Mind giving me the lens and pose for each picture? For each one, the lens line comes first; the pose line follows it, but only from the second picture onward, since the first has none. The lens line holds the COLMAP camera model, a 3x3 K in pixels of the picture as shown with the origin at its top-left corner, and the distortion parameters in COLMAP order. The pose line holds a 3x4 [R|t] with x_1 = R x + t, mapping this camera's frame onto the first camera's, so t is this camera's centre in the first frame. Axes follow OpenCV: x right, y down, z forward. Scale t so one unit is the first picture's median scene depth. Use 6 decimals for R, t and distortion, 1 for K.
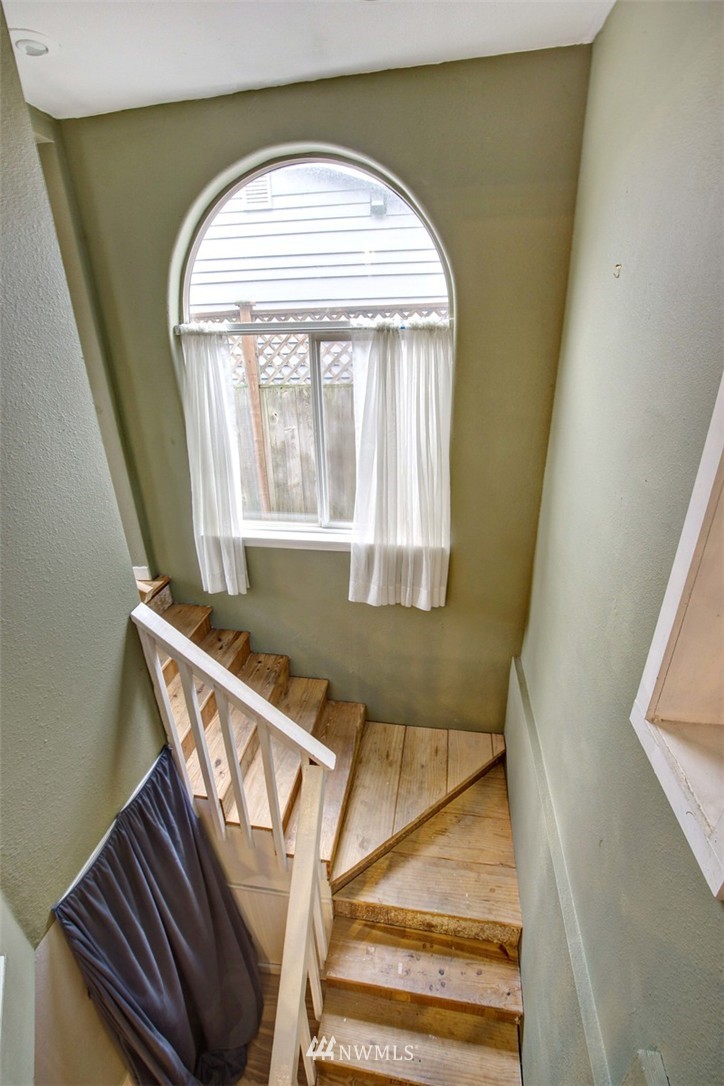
lens RADIAL K [[488.5, 0, 368.8], [0, 488.5, 538.8], [0, 0, 1]] dist [-0.001210, -0.000097]
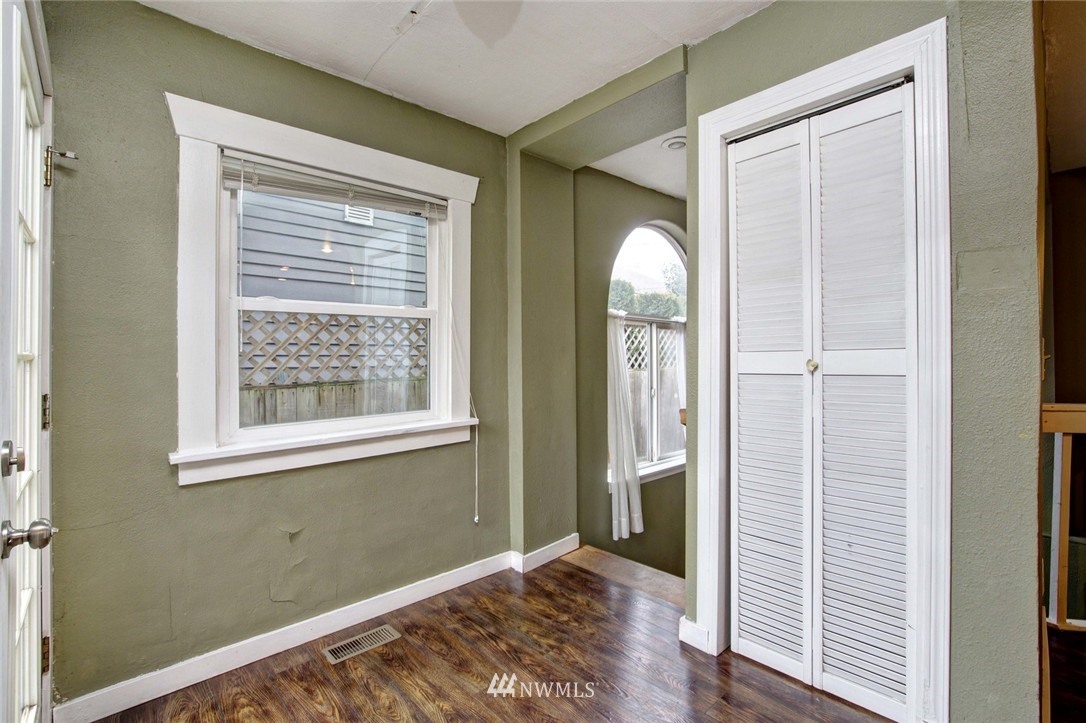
lens RADIAL K [[488.5, 0, 538.8], [0, 488.5, 366.4], [0, 0, 1]] dist [-0.001210, -0.000097]
pose [[0.608158, 0.019374, 0.793580, -1.525282], [0.325895, 0.905477, -0.271854, -0.001642], [-0.723835, 0.423954, 0.544359, 0.480979]]
